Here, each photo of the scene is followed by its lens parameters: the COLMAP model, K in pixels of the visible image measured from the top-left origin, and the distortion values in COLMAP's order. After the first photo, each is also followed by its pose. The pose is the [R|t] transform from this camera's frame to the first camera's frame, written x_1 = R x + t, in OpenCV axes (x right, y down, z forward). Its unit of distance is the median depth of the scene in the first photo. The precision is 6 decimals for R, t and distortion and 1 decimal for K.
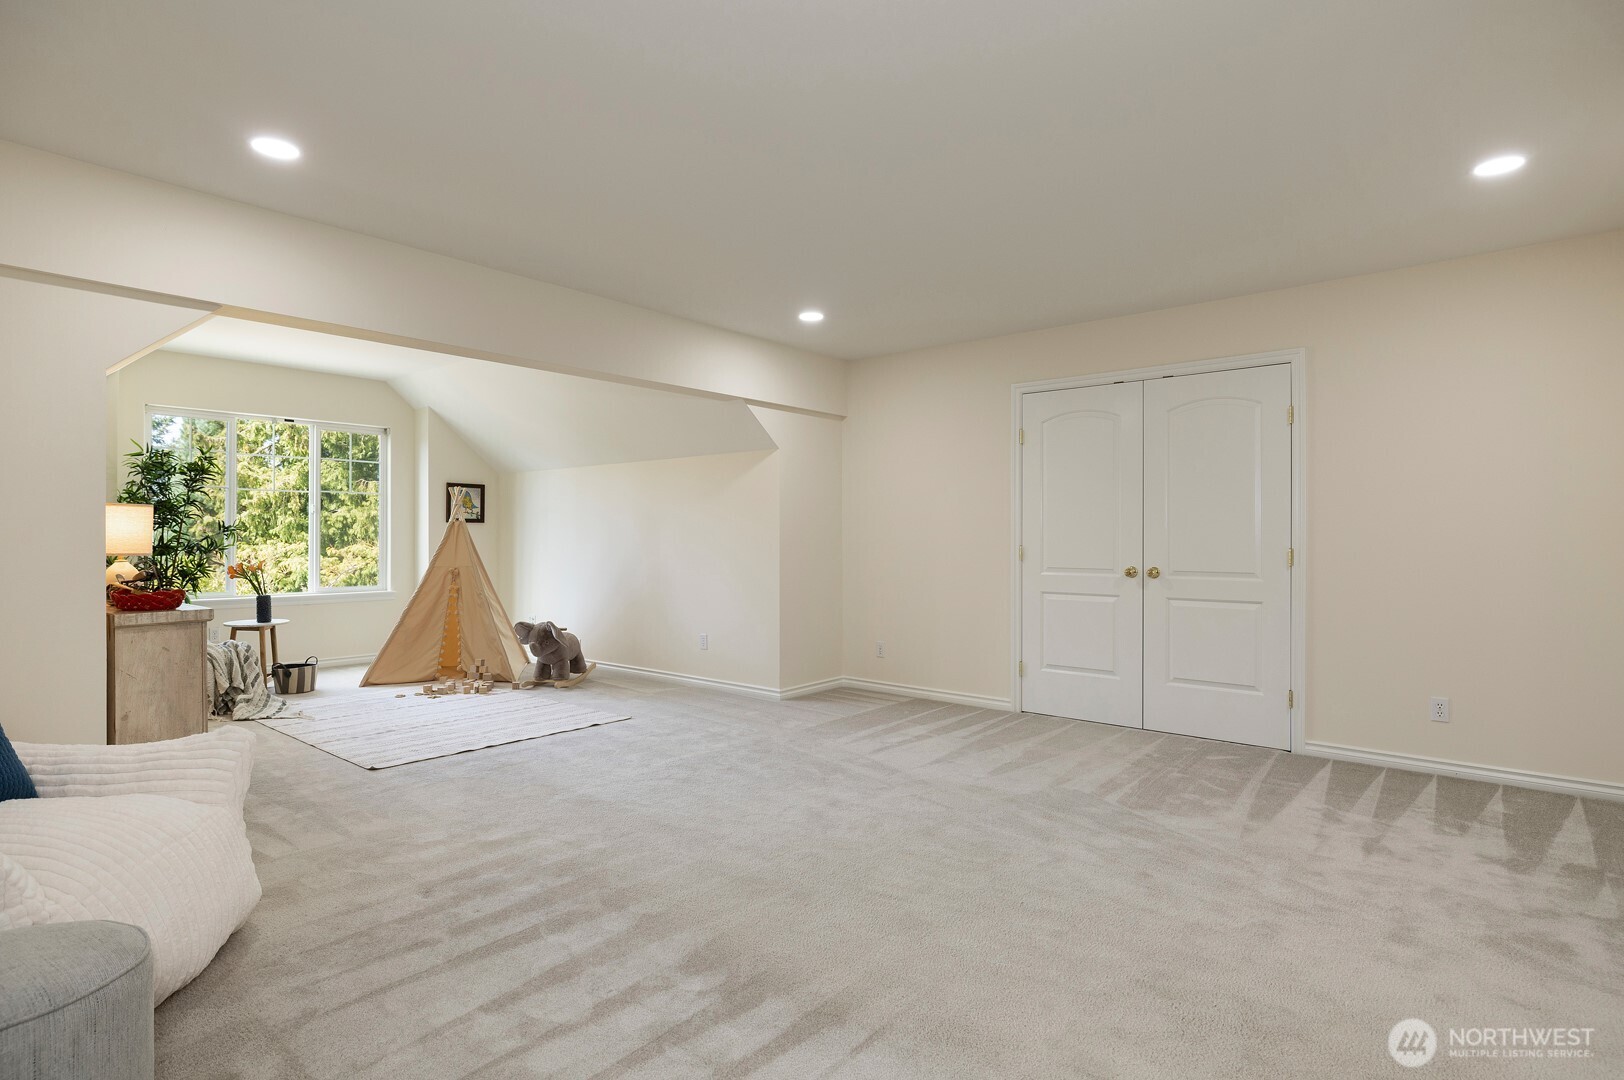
lens RADIAL K [[848.5, 0, 812.0], [0, 848.5, 540.0], [0, 0, 1]] dist [-0.001267, 0.000297]
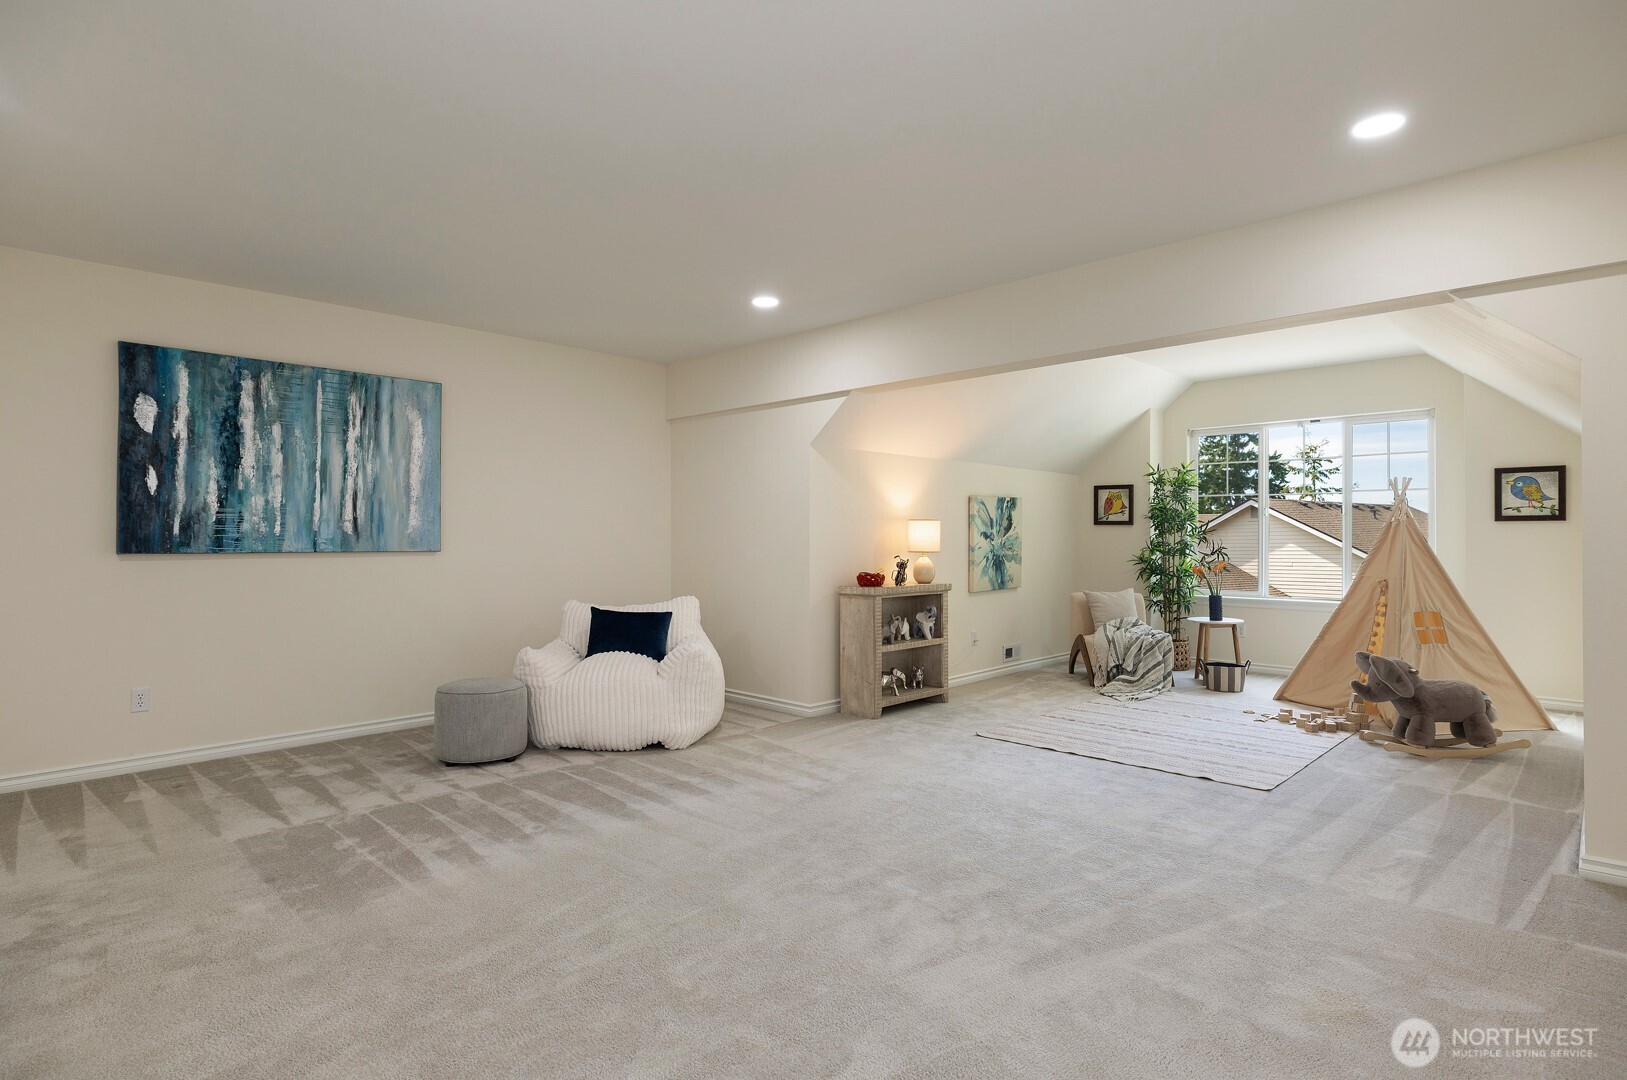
lens RADIAL K [[850.0, 0, 813.5], [0, 850.0, 540.0], [0, 0, 1]] dist [-0.001267, 0.000297]
pose [[-0.066282, -0.002101, -0.997799, 0.429295], [-0.003874, 0.999991, -0.001848, -0.000561], [0.997793, 0.003743, -0.066290, 0.530204]]
